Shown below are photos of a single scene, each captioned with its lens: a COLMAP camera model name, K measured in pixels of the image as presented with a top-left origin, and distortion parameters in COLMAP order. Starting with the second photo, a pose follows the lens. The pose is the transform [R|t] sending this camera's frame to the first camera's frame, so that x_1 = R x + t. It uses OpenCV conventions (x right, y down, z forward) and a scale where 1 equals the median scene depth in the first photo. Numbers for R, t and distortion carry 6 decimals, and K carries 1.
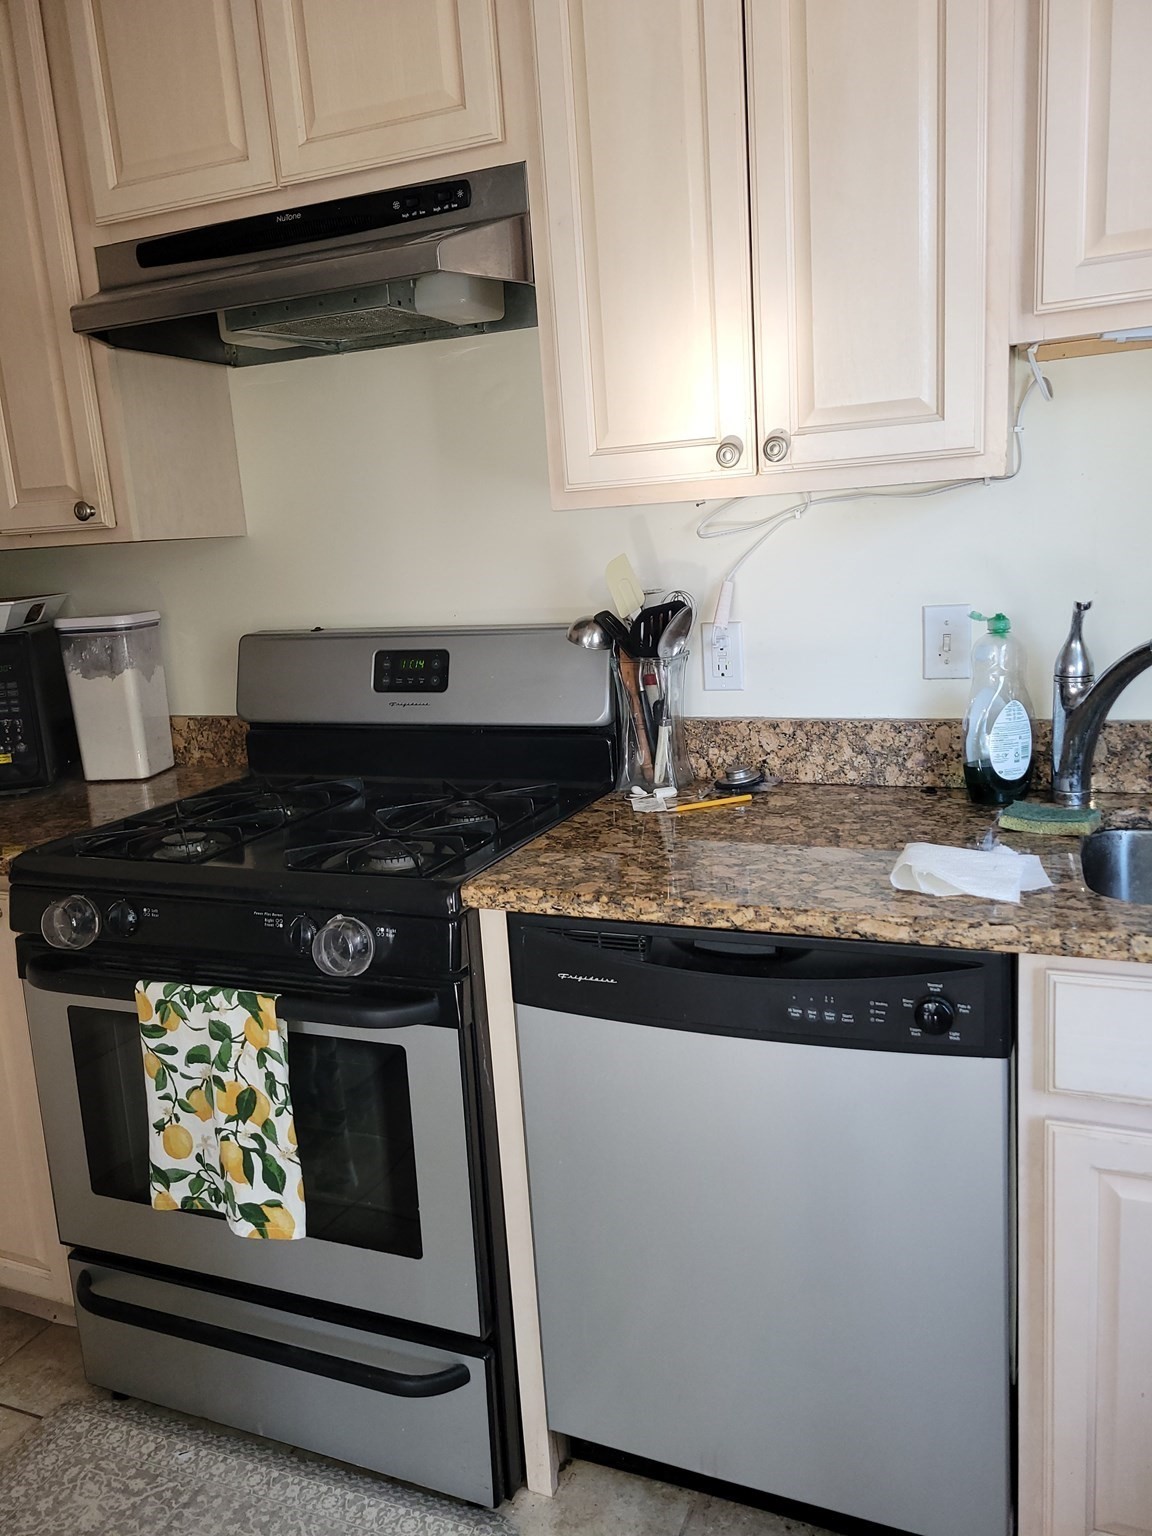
lens RADIAL K [[1149.7, 0, 596.9], [0, 1149.7, 761.7], [0, 0, 1]] dist [0.052683, -0.039592]
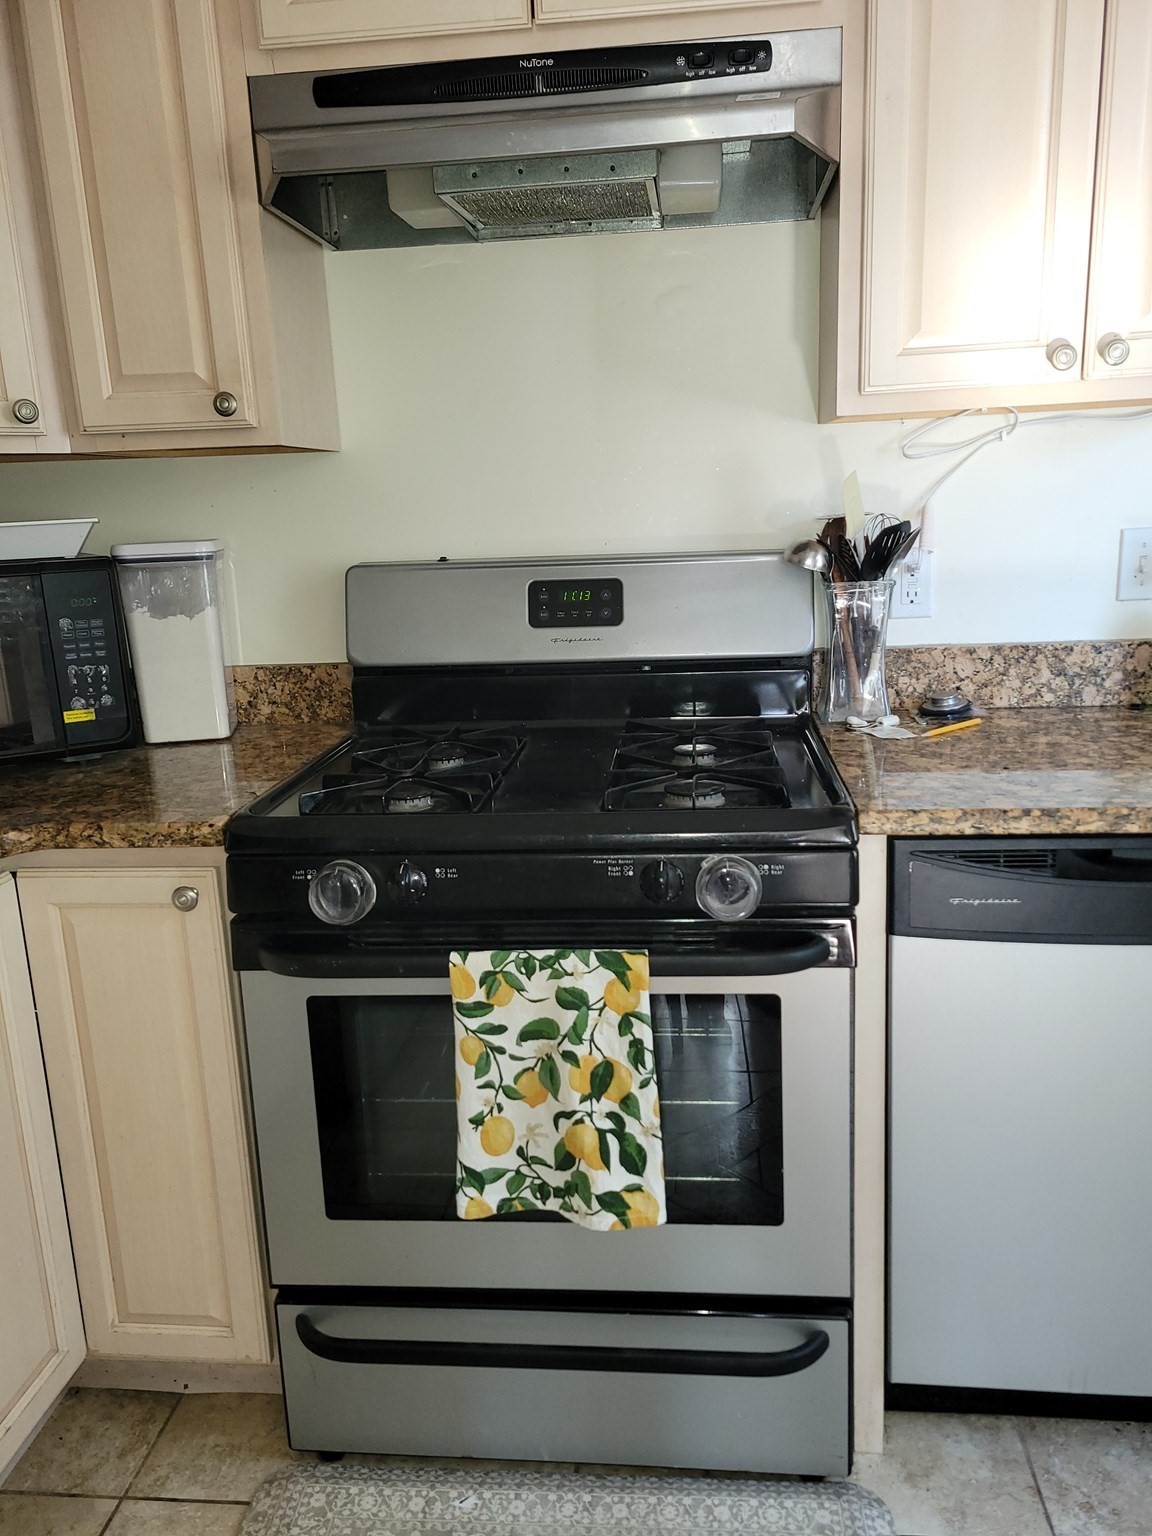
lens RADIAL K [[1138.7, 0, 576.0], [0, 1138.7, 768.0], [0, 0, 1]] dist [0.056702, -0.038420]
pose [[0.954392, -0.045352, 0.295093, -0.541852], [0.040794, 0.998934, 0.021588, 0.039629], [-0.295757, -0.008566, 0.955225, 0.176300]]
